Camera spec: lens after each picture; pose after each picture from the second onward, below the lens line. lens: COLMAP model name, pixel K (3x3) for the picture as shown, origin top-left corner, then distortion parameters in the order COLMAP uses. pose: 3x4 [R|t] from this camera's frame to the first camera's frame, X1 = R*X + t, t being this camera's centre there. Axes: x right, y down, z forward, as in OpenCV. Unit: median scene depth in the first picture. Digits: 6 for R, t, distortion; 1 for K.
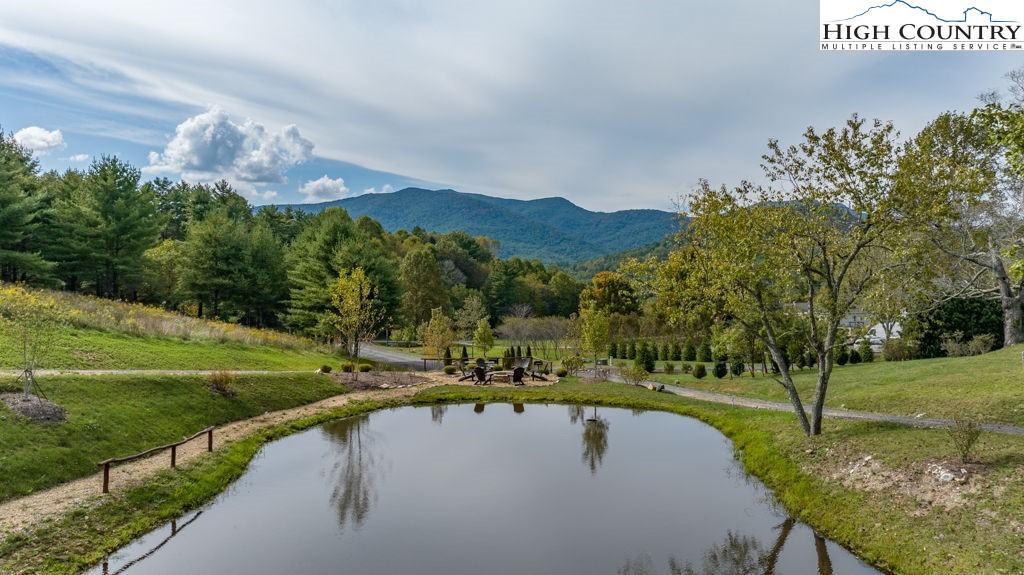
lens RADIAL K [[759.6, 0, 513.3], [0, 759.6, 288.3], [0, 0, 1]] dist [0.001552, 0.000278]
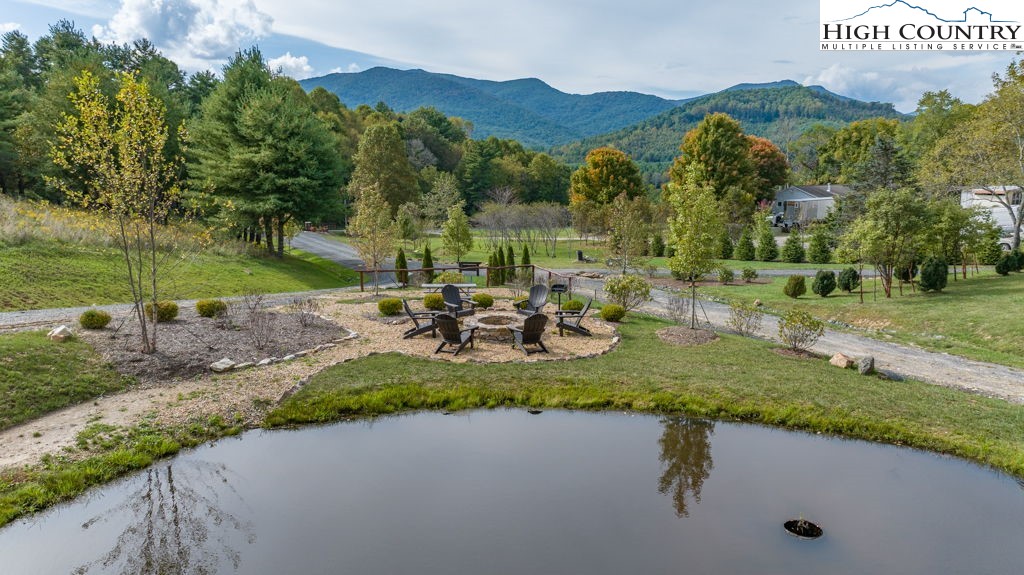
lens RADIAL K [[748.6, 0, 512.0], [0, 748.6, 287.5], [0, 0, 1]] dist [0.020327, -0.002165]
pose [[0.999426, -0.005533, 0.033432, -0.003792], [0.000490, 0.988839, 0.148986, 0.004140], [-0.033884, -0.148884, 0.988274, 0.101077]]
